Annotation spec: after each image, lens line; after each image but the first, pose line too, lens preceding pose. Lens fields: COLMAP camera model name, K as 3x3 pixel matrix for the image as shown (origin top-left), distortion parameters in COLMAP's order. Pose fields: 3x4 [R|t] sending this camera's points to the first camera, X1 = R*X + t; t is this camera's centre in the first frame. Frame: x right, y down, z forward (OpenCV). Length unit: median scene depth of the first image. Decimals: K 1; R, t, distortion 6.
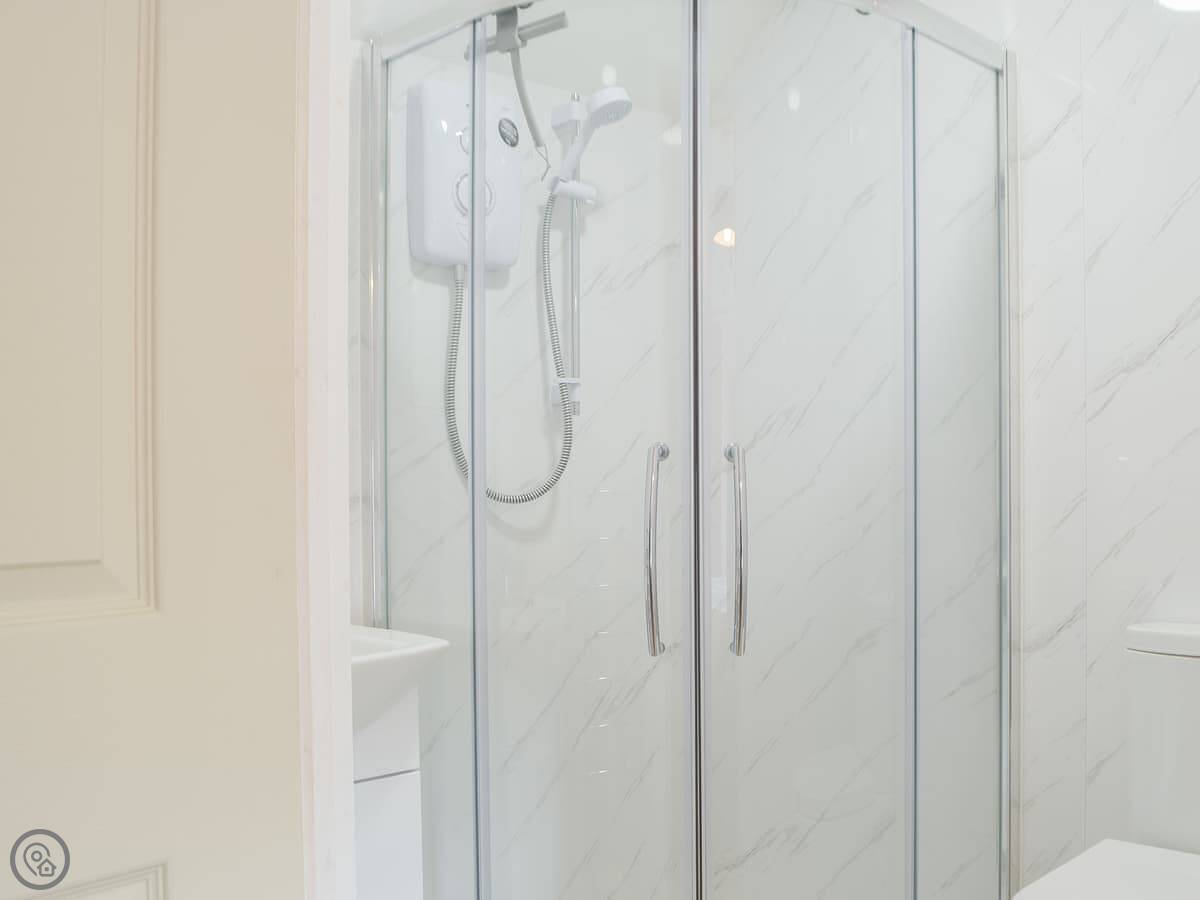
lens RADIAL K [[963.6, 0, 603.4], [0, 963.6, 463.6], [0, 0, 1]] dist [0.006874, -0.074413]
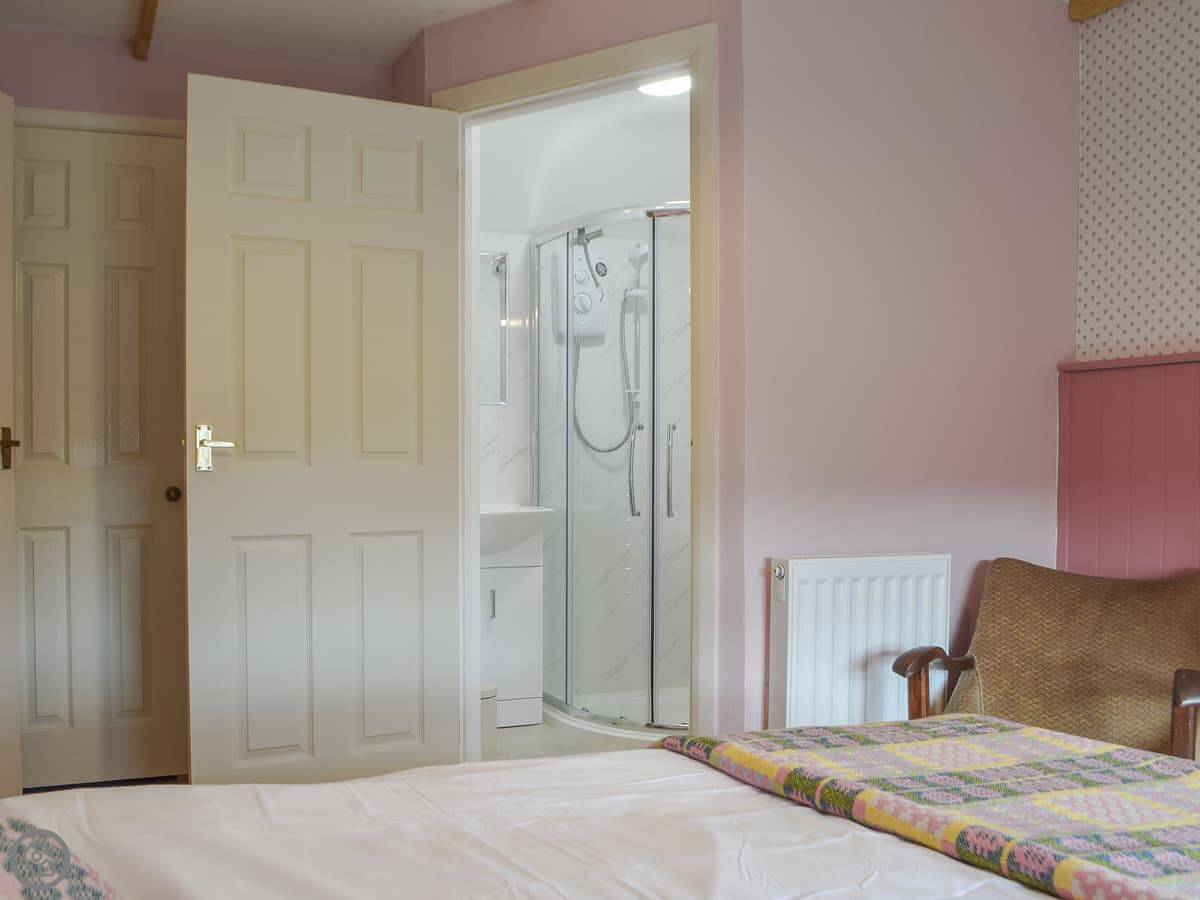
lens RADIAL K [[963.6, 0, 603.4], [0, 963.6, 463.6], [0, 0, 1]] dist [0.006874, -0.074413]
pose [[0.941906, 0.006513, -0.335813, 0.636271], [0.002409, 0.999655, 0.026145, 0.011907], [0.335868, -0.025435, 0.941566, -0.988044]]
